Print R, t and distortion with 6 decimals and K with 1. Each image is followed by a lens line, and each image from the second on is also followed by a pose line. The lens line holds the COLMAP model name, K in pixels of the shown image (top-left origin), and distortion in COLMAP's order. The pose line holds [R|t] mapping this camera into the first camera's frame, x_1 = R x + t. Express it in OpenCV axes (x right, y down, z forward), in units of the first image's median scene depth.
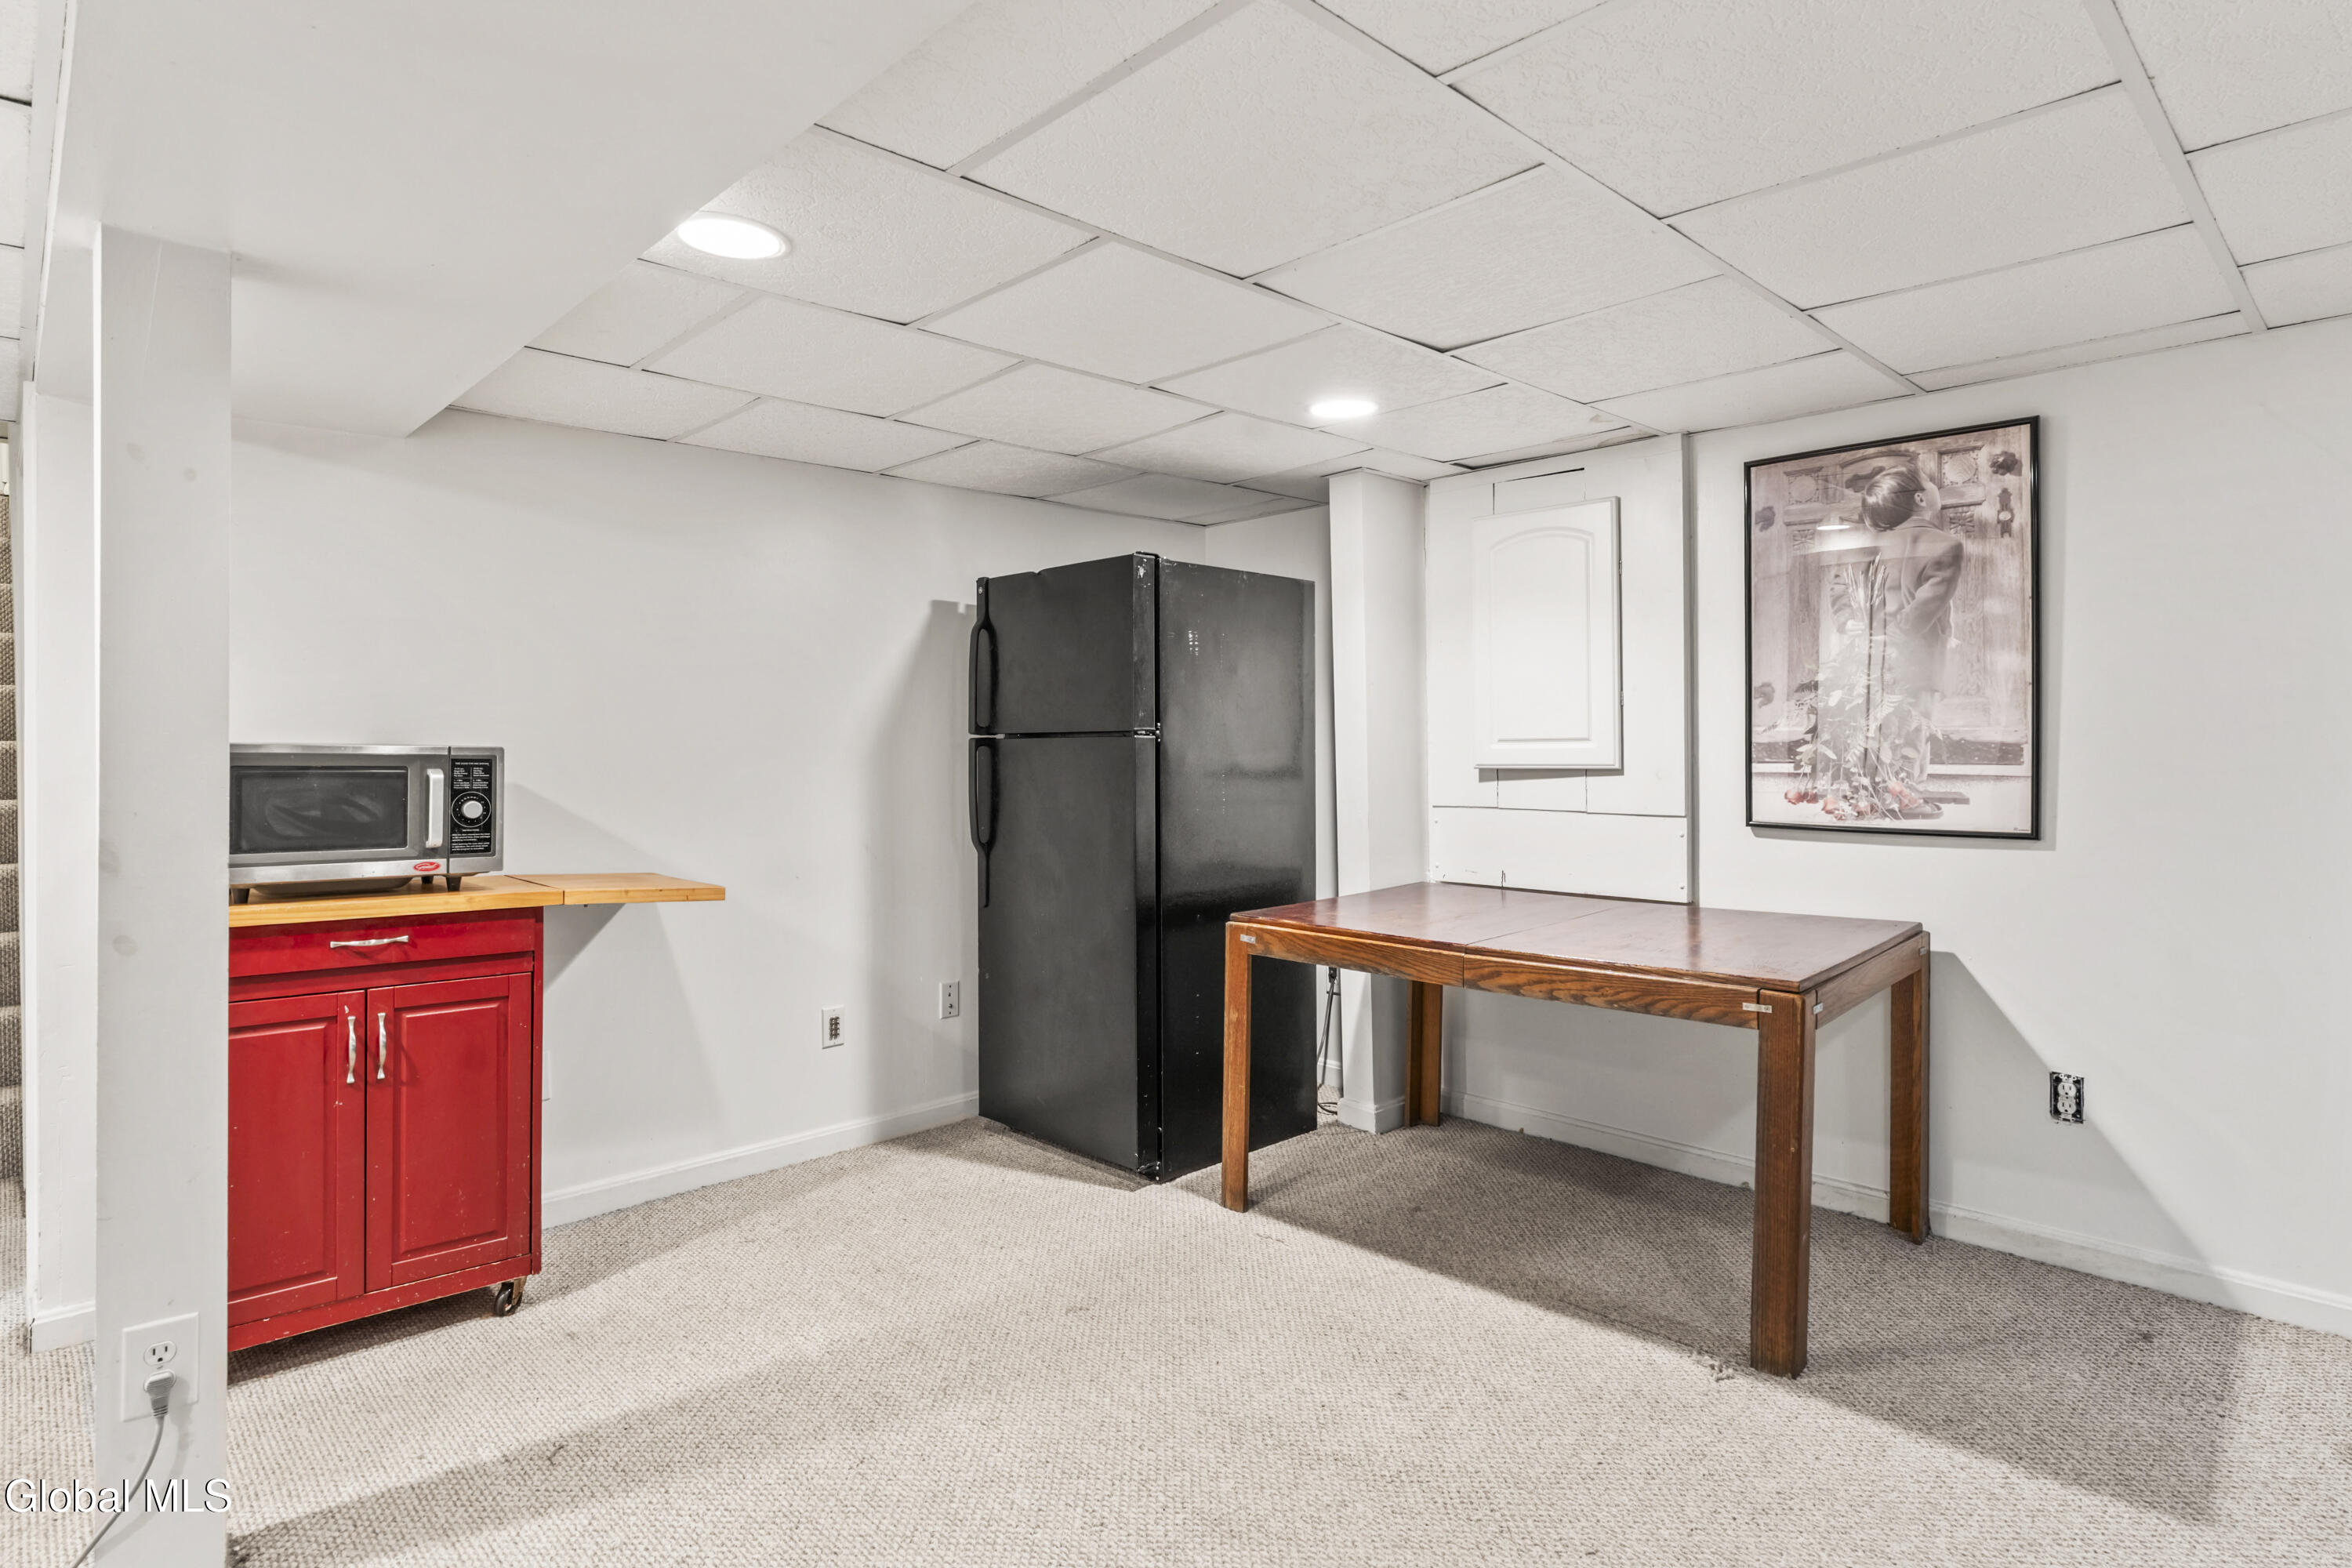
lens RADIAL K [[1236.9, 0, 1183.1], [0, 1236.9, 742.4], [0, 0, 1]] dist [-0.006193, -0.002074]
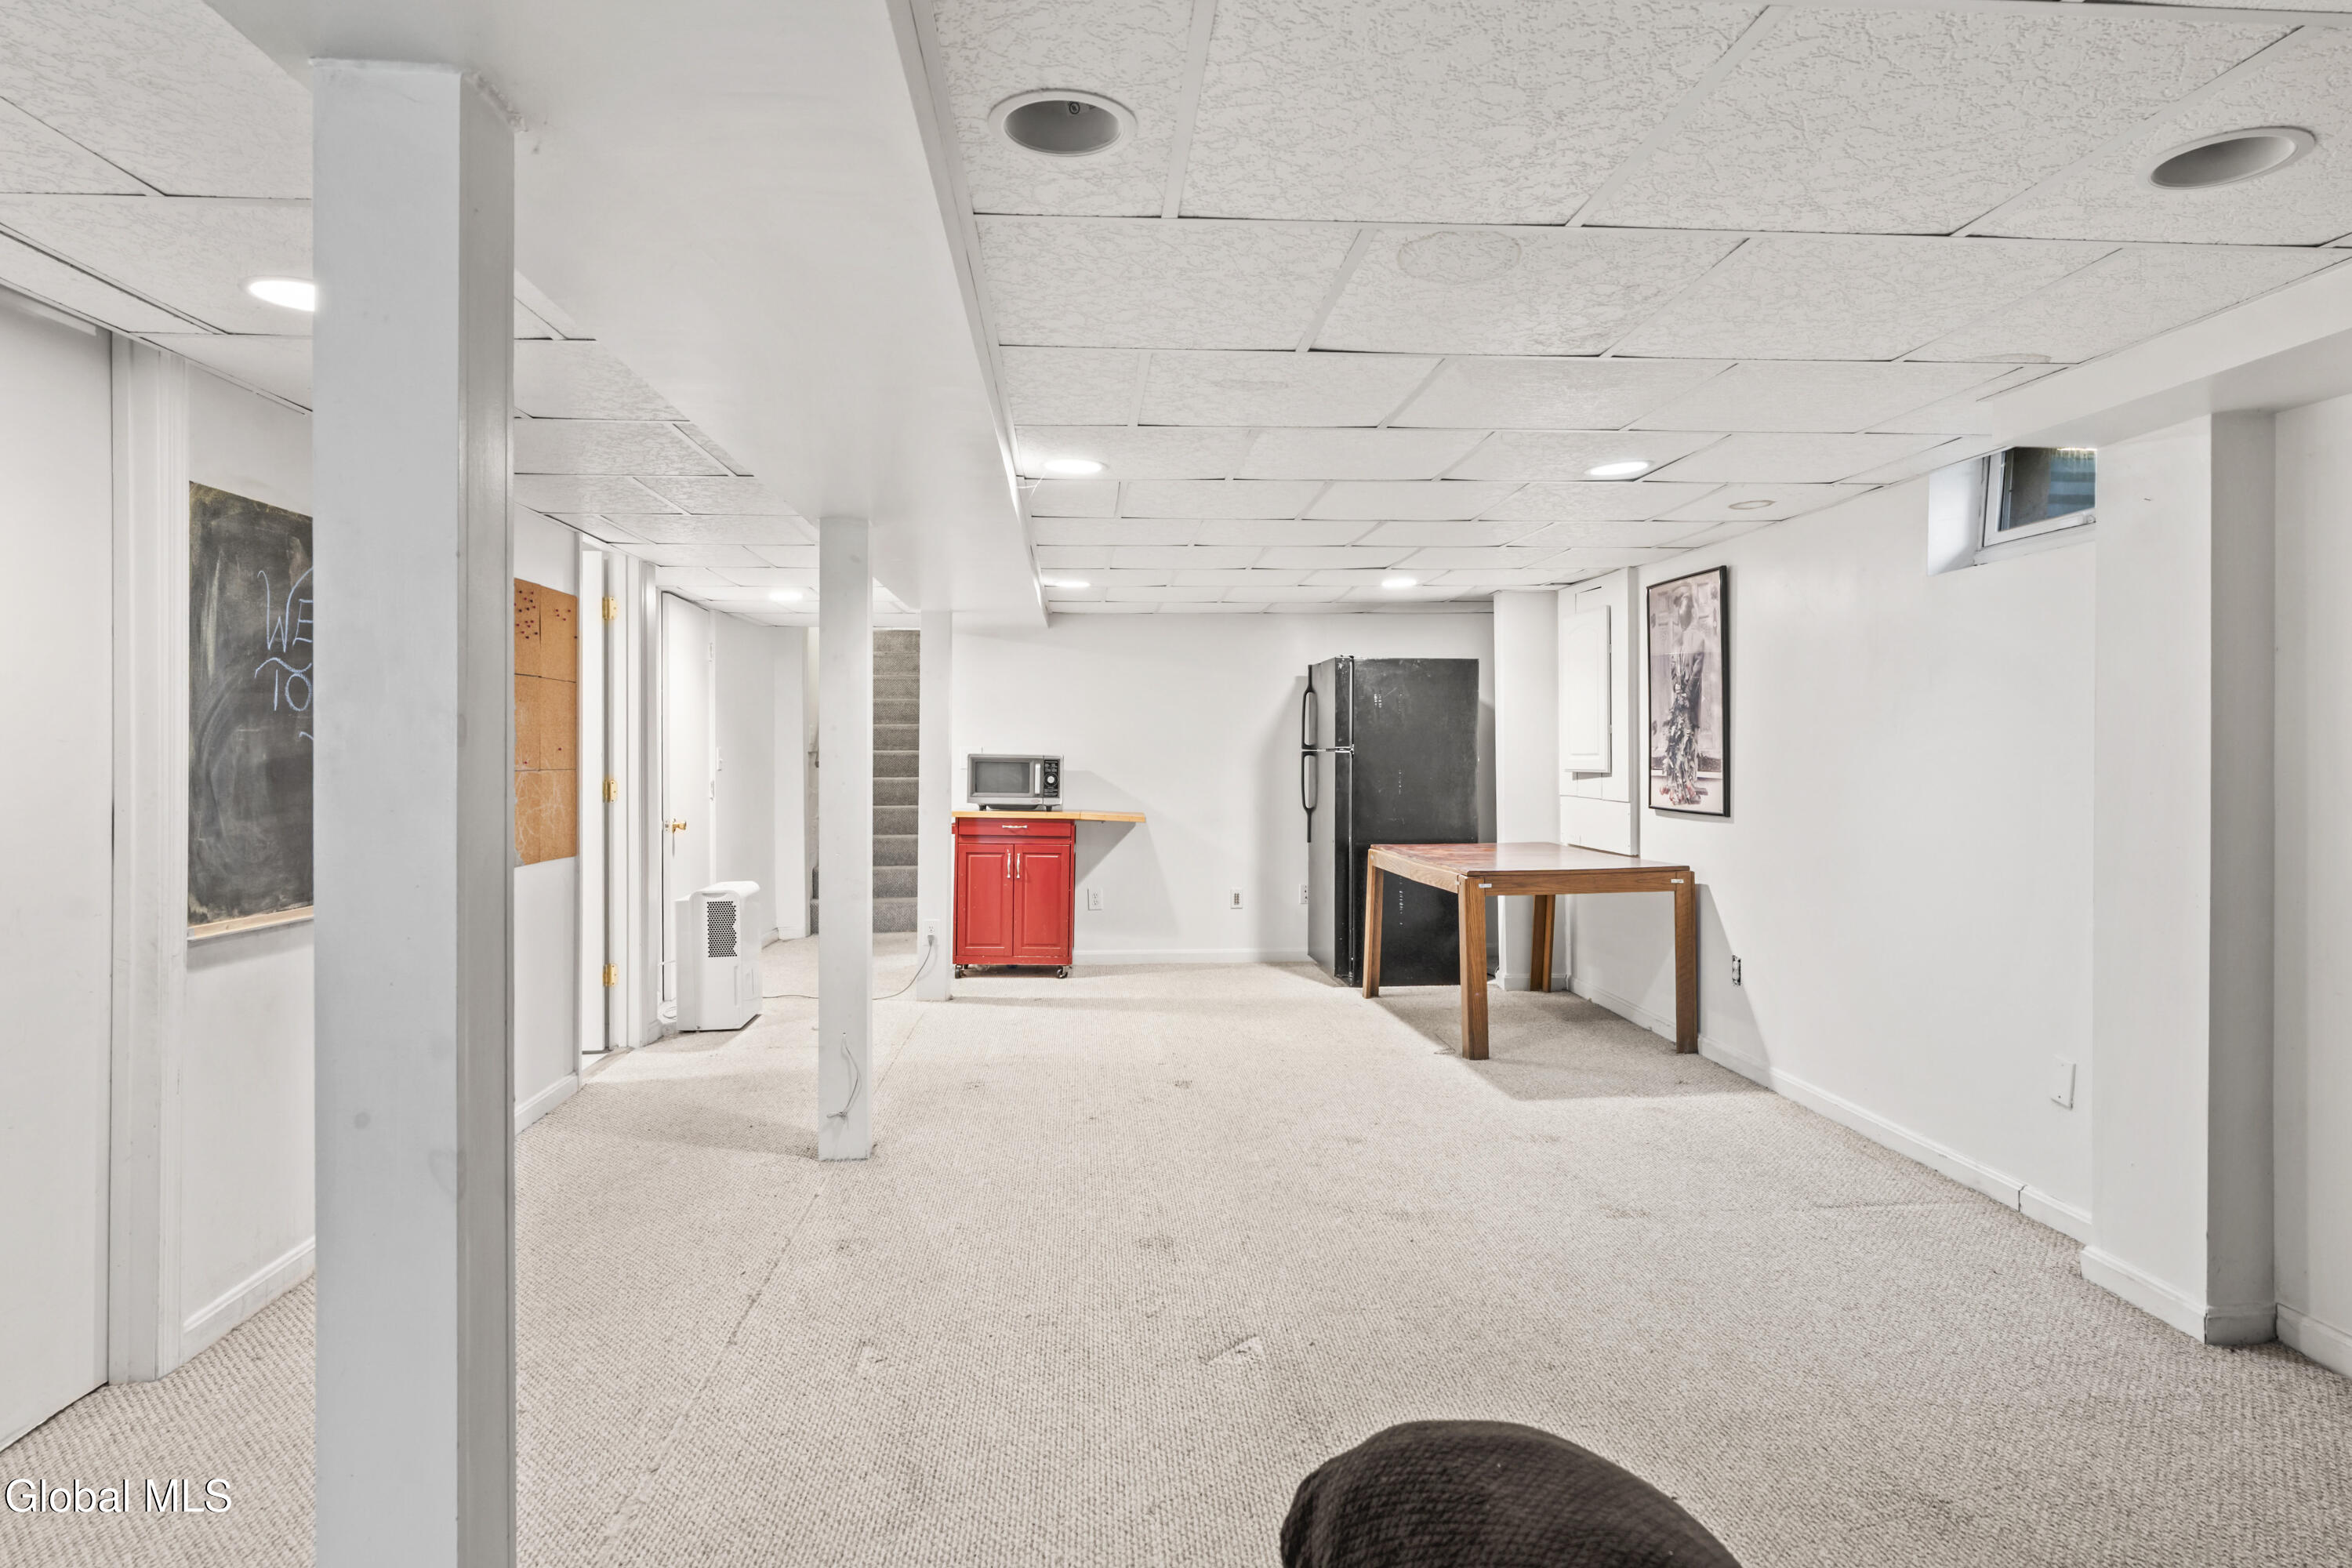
lens RADIAL K [[1297.1, 0, 1166.0], [0, 1297.1, 757.5], [0, 0, 1]] dist [-0.003904, 0.000363]
pose [[0.765932, 0.008295, -0.642868, 1.176361], [-0.002636, 0.999949, 0.009762, -0.016297], [0.642916, -0.005783, 0.765915, -0.800415]]
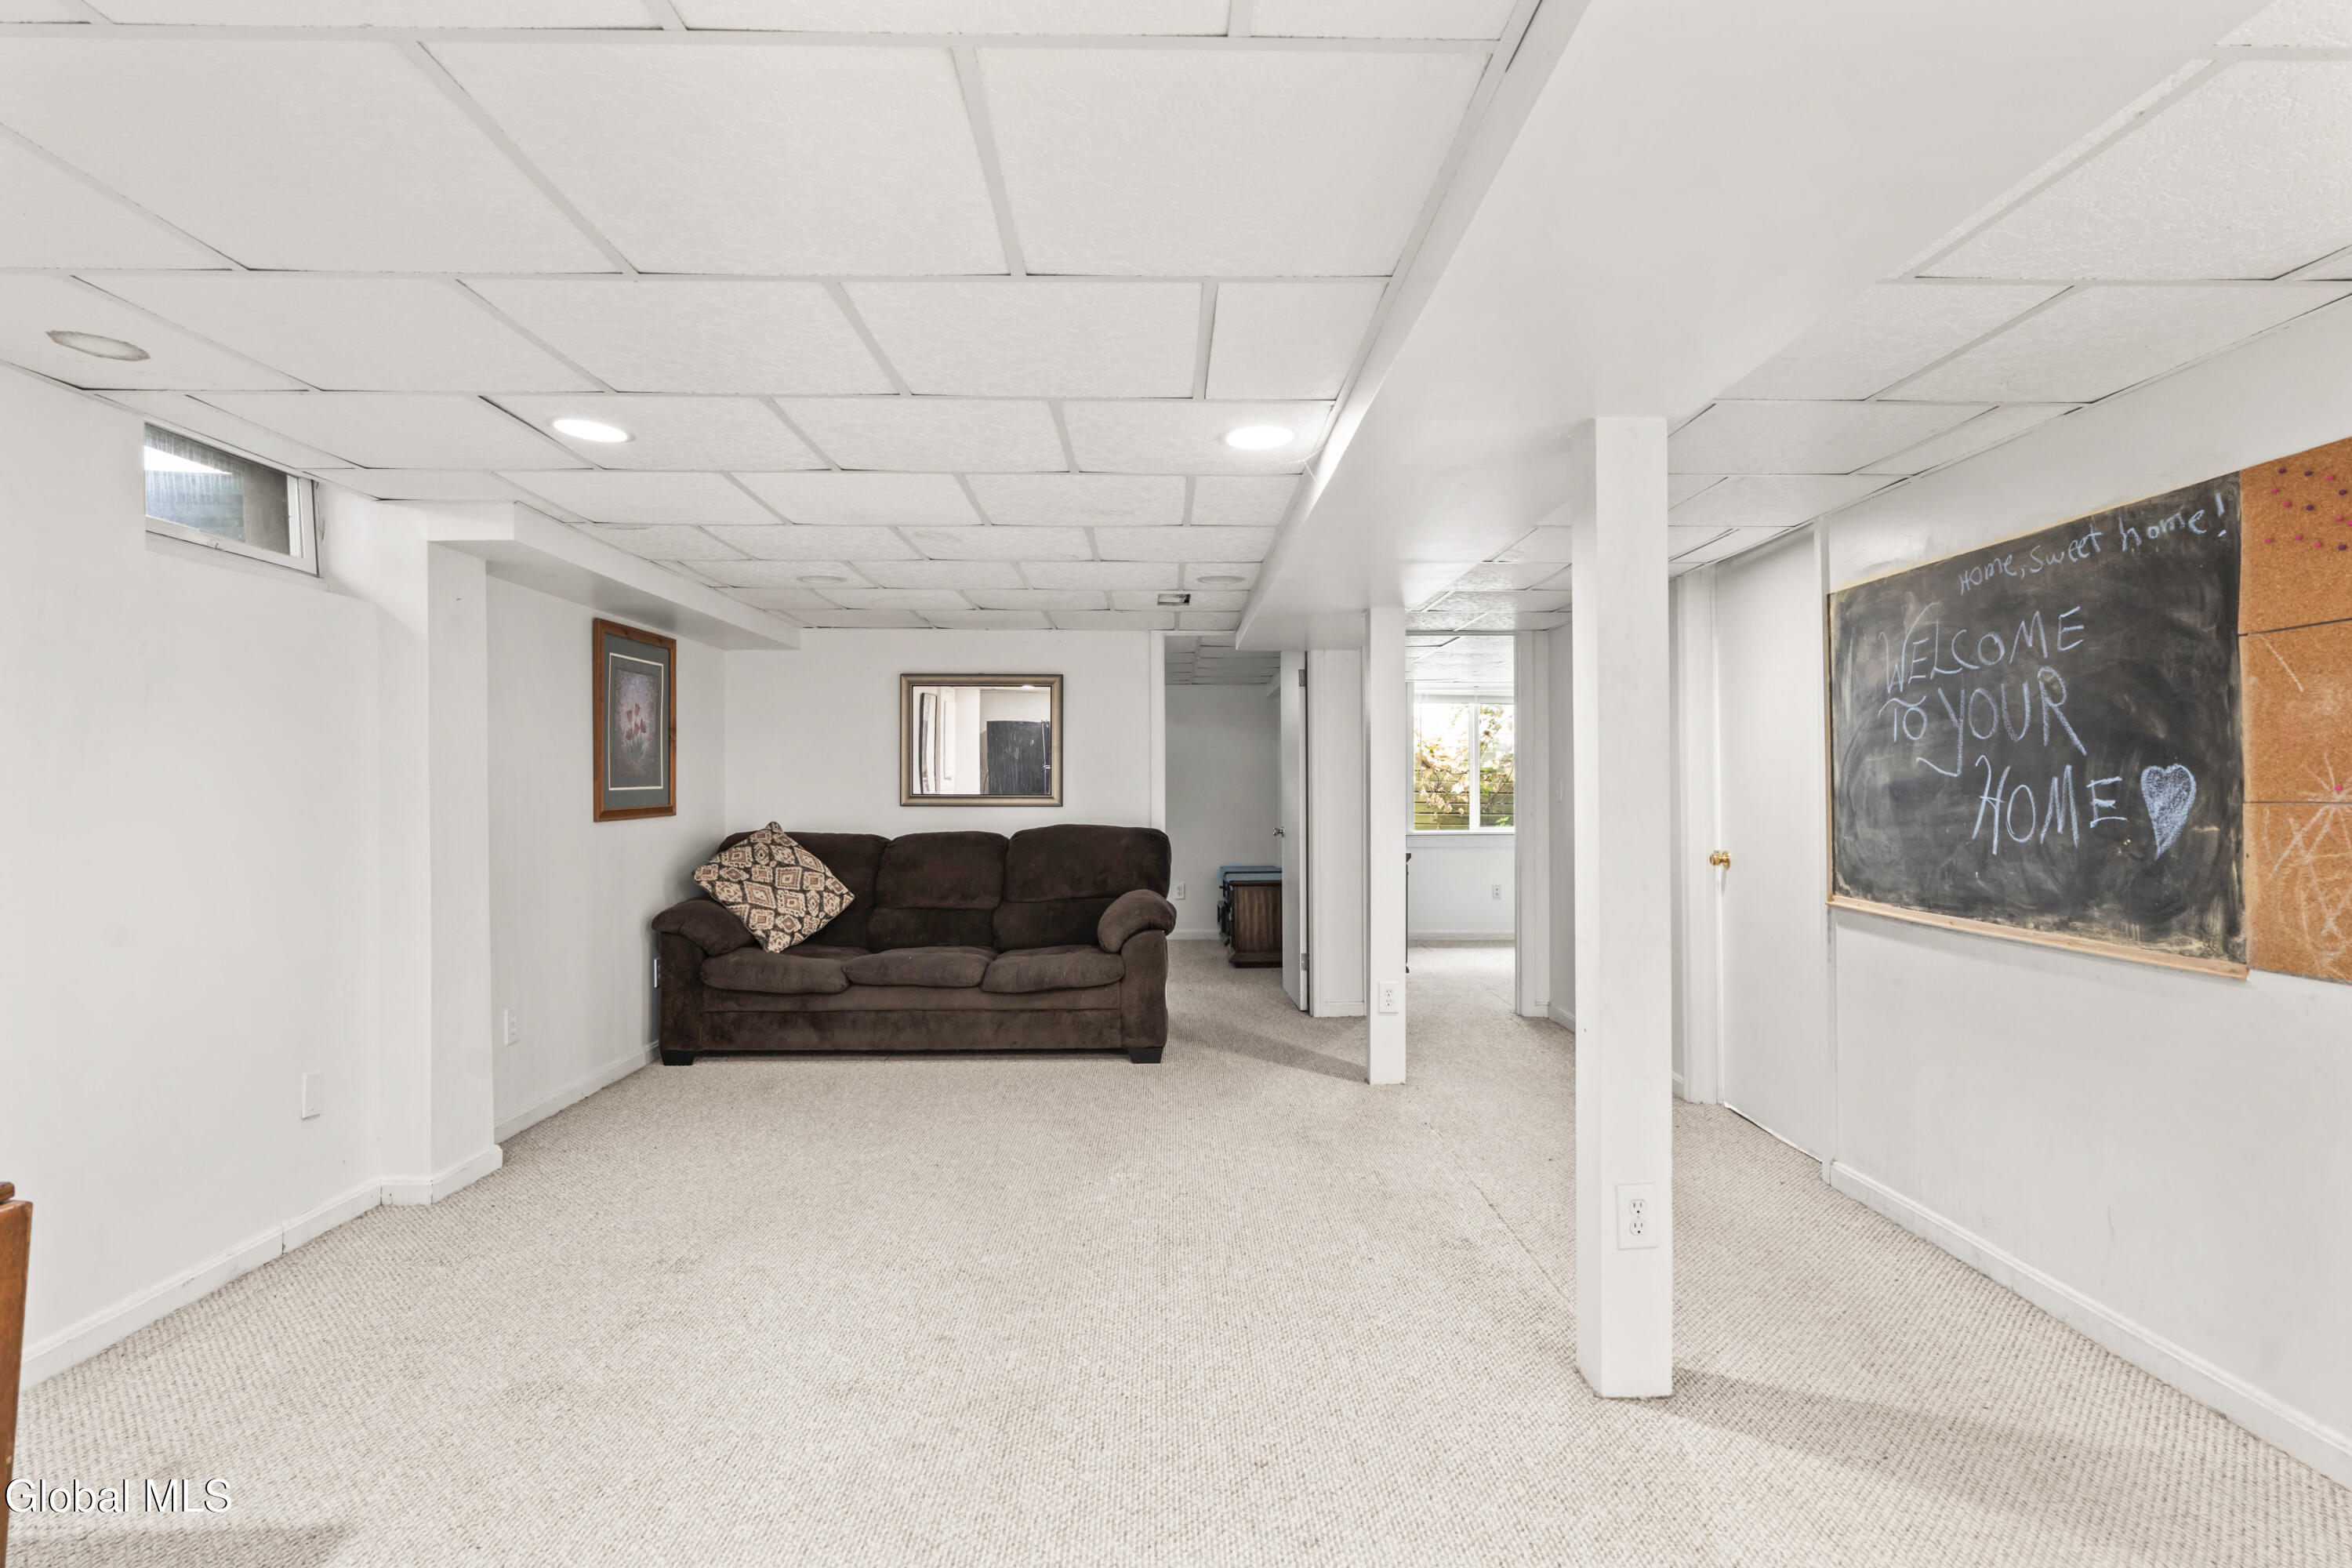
lens RADIAL K [[1236.9, 0, 1171.7], [0, 1236.9, 781.5], [0, 0, 1]] dist [-0.006193, -0.002074]
pose [[-0.728669, 0.012475, 0.684753, -0.265819], [0.006510, 0.999915, -0.011289, 0.004909], [-0.684835, -0.003768, -0.728688, 0.808741]]
